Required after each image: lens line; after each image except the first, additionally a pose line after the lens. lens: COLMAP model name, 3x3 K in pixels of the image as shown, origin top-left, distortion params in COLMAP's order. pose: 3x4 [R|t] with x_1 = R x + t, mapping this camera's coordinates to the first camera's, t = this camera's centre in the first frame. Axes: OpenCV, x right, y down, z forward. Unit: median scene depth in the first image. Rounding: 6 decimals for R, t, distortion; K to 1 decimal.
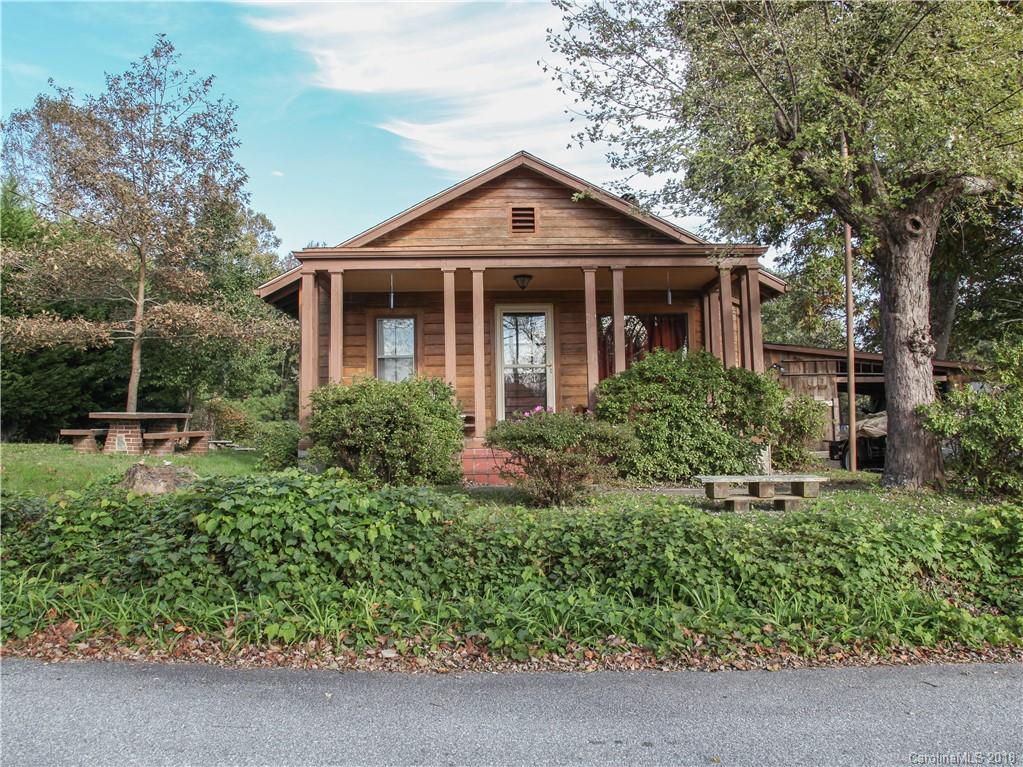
lens RADIAL K [[797.8, 0, 496.7], [0, 797.8, 380.0], [0, 0, 1]] dist [-0.096279, 0.005648]
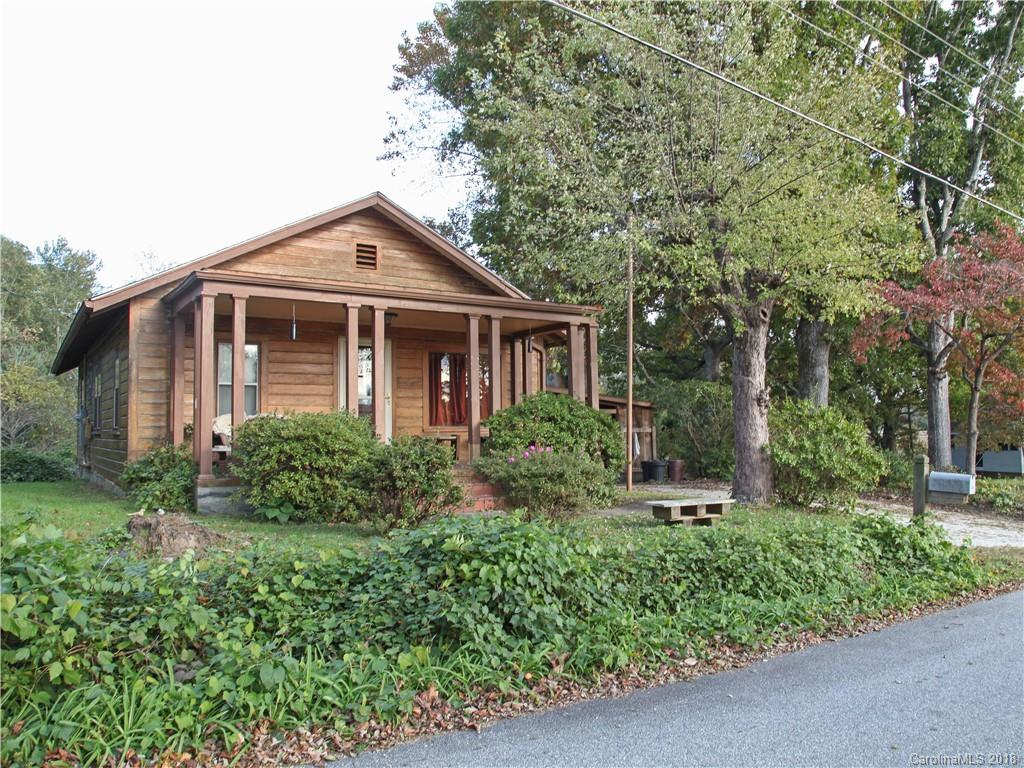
lens RADIAL K [[774.1, 0, 527.4], [0, 774.1, 387.2], [0, 0, 1]] dist [-0.103879, 0.004248]
pose [[0.839347, 0.037323, 0.542314, -0.339878], [-0.030743, 0.999303, -0.021192, -0.017032], [-0.542726, 0.001115, 0.839909, 0.046131]]
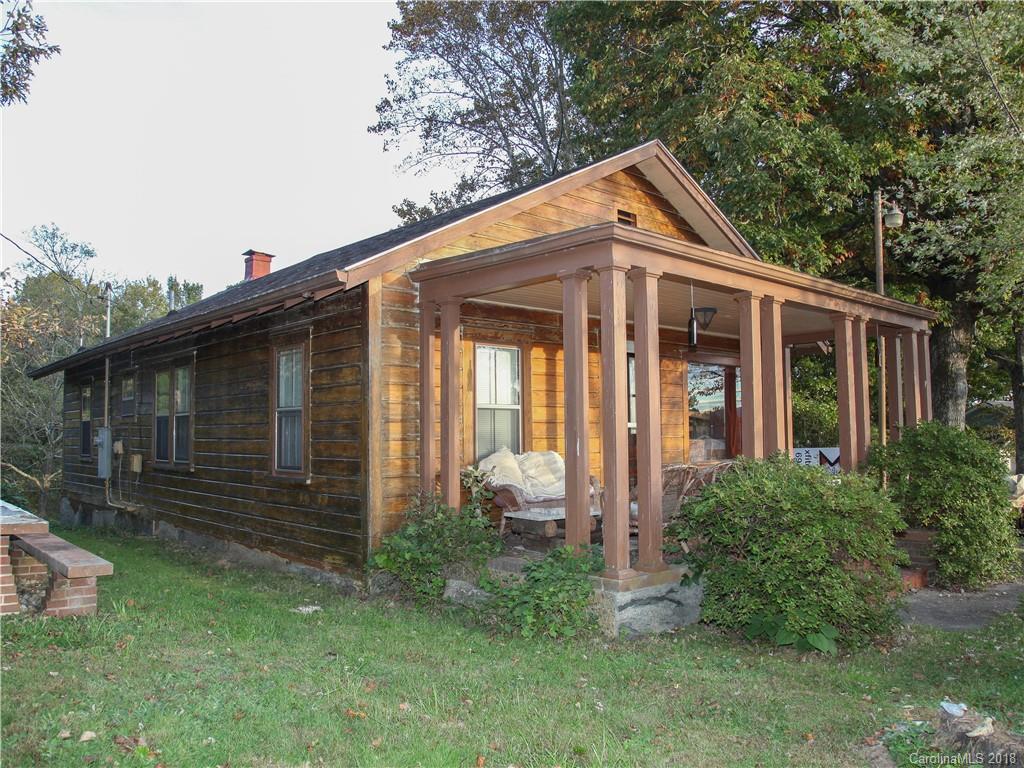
lens RADIAL K [[798.6, 0, 497.2], [0, 798.6, 380.5], [0, 0, 1]] dist [-0.096279, 0.005648]
pose [[0.758117, 0.060192, 0.649335, -0.554225], [-0.043308, 0.998180, -0.041966, -0.023897], [-0.650679, 0.003694, 0.759344, 0.535525]]
